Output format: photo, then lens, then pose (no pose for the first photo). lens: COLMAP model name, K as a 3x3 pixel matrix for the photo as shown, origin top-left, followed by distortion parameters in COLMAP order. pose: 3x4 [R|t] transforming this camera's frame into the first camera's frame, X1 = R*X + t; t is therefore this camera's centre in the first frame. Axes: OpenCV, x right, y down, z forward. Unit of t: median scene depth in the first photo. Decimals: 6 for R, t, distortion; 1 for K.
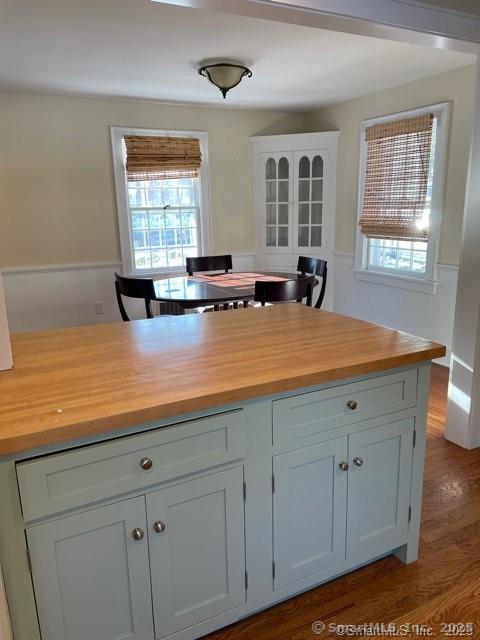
lens RADIAL K [[487.3, 0, 238.5], [0, 487.3, 322.0], [0, 0, 1]] dist [0.036056, -0.005845]
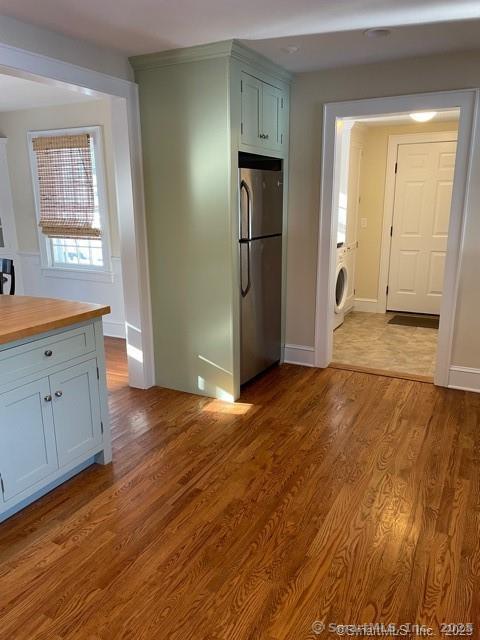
lens RADIAL K [[487.3, 0, 238.5], [0, 487.3, 322.0], [0, 0, 1]] dist [0.036056, -0.005845]
pose [[0.819502, -0.124116, 0.559475, -0.036630], [0.127889, 0.991253, 0.032576, 0.042635], [-0.558624, 0.044855, 0.828207, -0.181915]]
